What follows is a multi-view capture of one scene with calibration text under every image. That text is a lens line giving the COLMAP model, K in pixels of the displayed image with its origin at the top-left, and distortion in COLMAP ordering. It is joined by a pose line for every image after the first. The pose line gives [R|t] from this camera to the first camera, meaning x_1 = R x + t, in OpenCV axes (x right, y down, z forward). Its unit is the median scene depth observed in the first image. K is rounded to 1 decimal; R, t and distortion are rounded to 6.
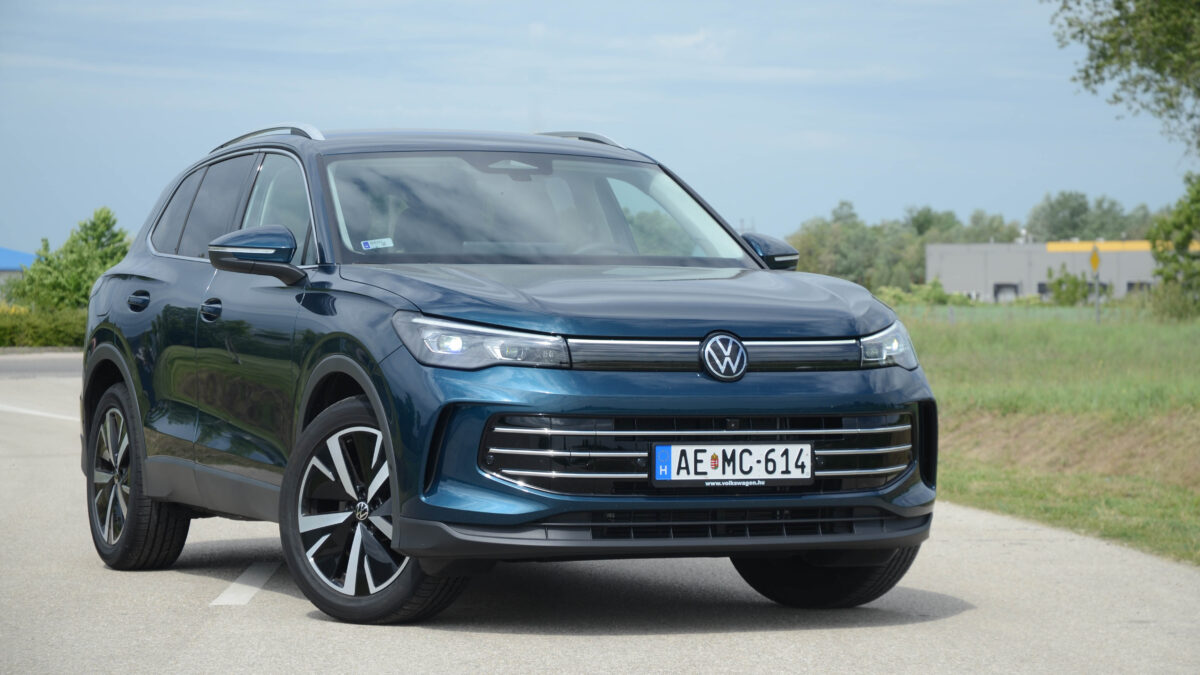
lens RADIAL K [[4210.5, 0, 593.0], [0, 4210.5, 334.3], [0, 0, 1]] dist [0.005276, 0.000000]
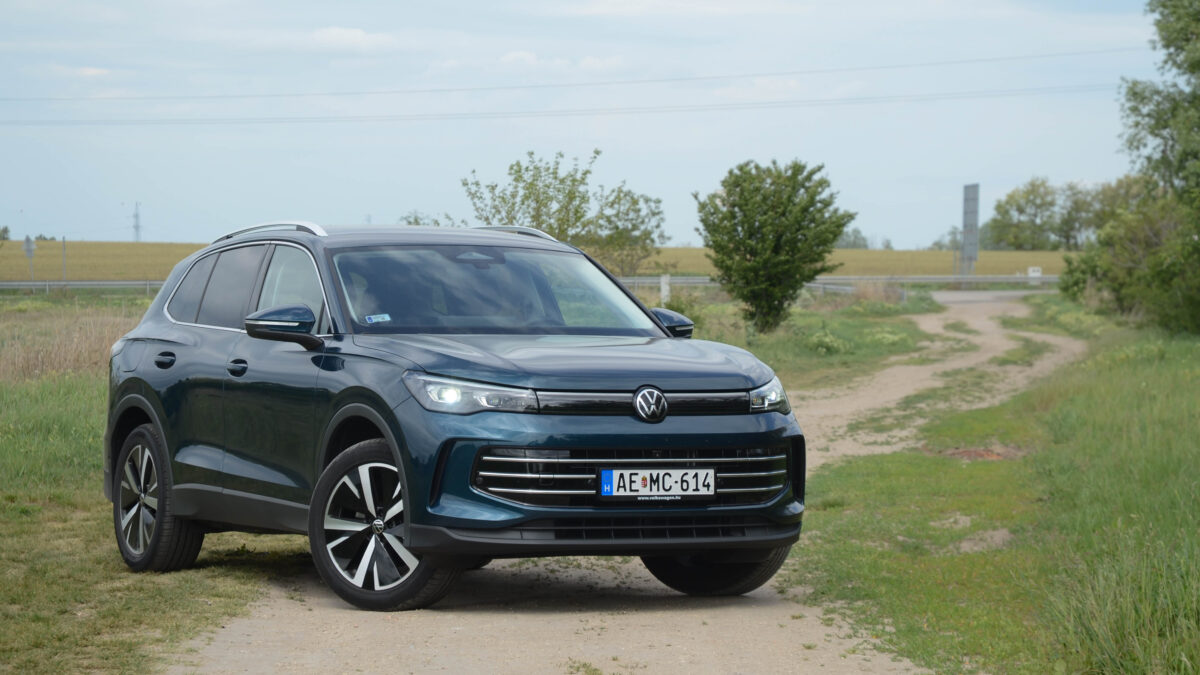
lens RADIAL K [[4210.5, 0, 607.2], [0, 4210.5, 340.0], [0, 0, 1]] dist [0.005276, 0.000000]
pose [[0.998245, 0.000325, 0.059226, -0.062453], [0.000205, 0.999960, -0.008932, -0.003181], [-0.059226, 0.008928, 0.998205, -0.344149]]
